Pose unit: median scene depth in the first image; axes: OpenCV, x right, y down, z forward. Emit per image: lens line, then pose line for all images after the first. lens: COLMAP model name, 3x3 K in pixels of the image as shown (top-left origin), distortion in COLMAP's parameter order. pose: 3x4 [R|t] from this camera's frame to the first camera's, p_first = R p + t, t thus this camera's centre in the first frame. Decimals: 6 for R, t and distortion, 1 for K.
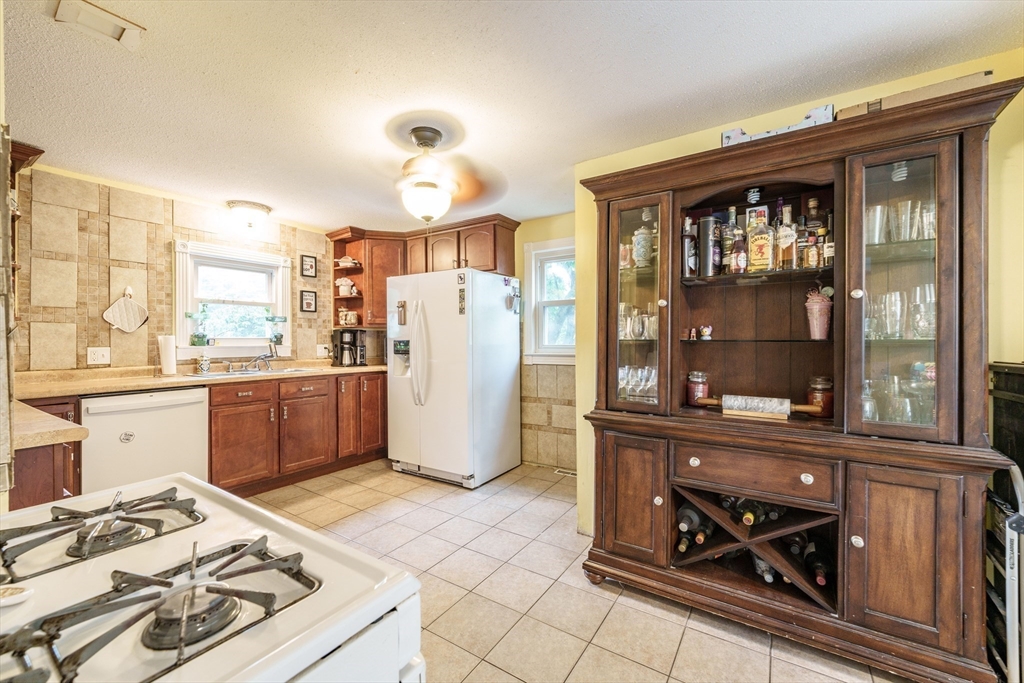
lens RADIAL K [[421.1, 0, 511.4], [0, 421.1, 338.8], [0, 0, 1]] dist [-0.002432, -0.001156]
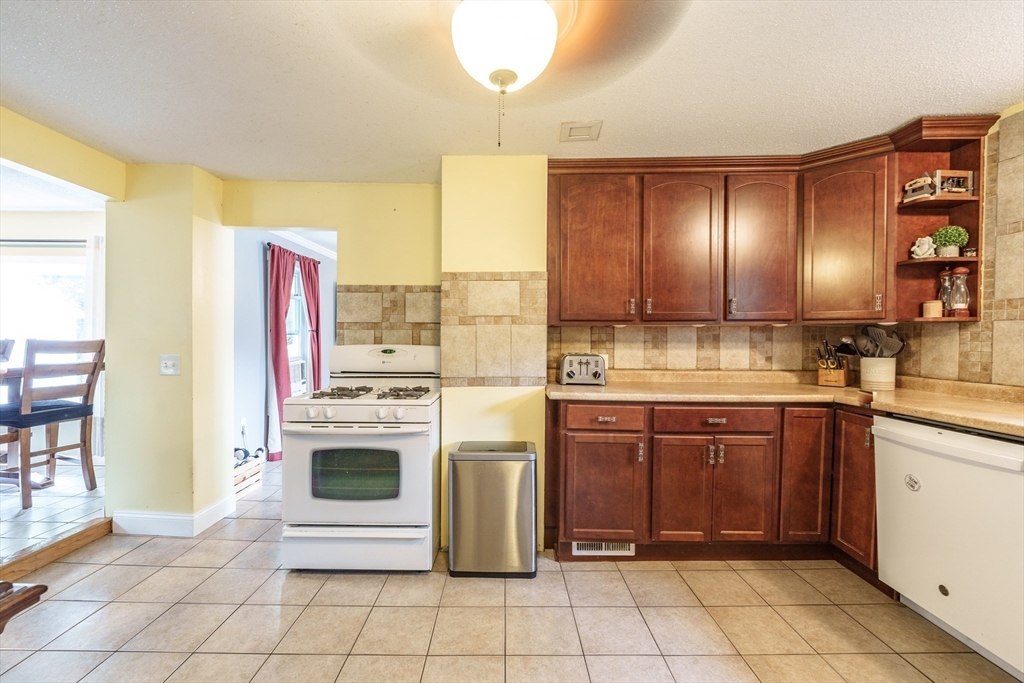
lens RADIAL K [[421.1, 0, 494.8], [0, 421.1, 341.3], [0, 0, 1]] dist [-0.002432, -0.001156]
pose [[-0.851492, 0.001630, -0.524365, 0.036652], [-0.003229, 0.999960, 0.008352, -0.004355], [0.524358, 0.008805, -0.851453, 0.905700]]
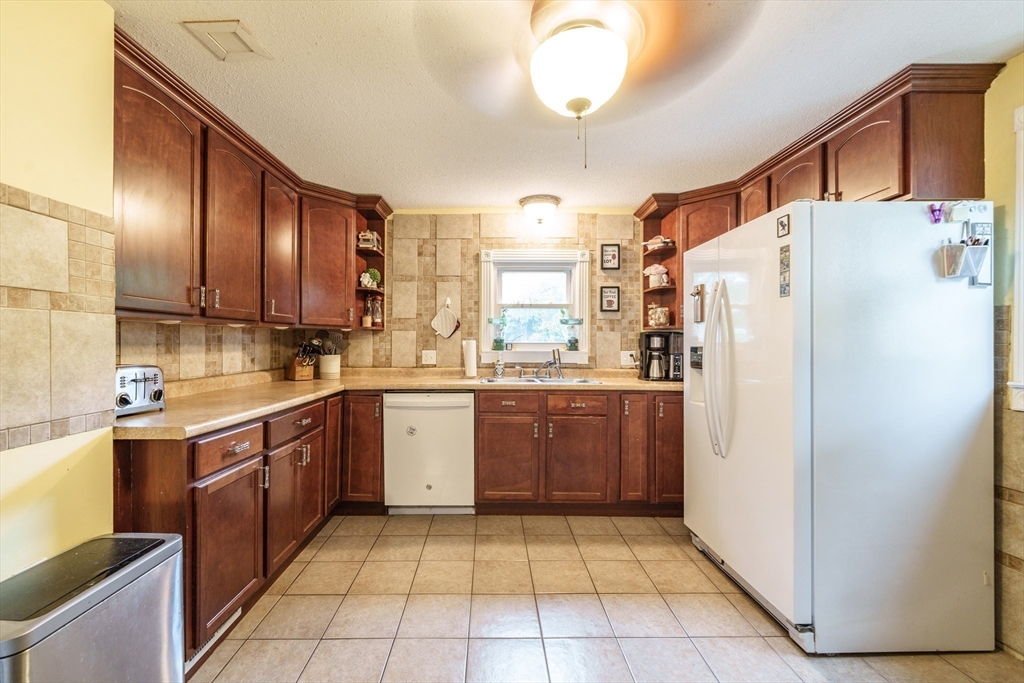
lens RADIAL K [[421.1, 0, 499.5], [0, 421.1, 344.6], [0, 0, 1]] dist [-0.002432, -0.001156]
pose [[0.543553, 0.005719, -0.839355, 0.117742], [-0.003292, 0.999984, 0.004682, -0.001748], [0.839368, 0.000219, 0.543563, 0.433514]]
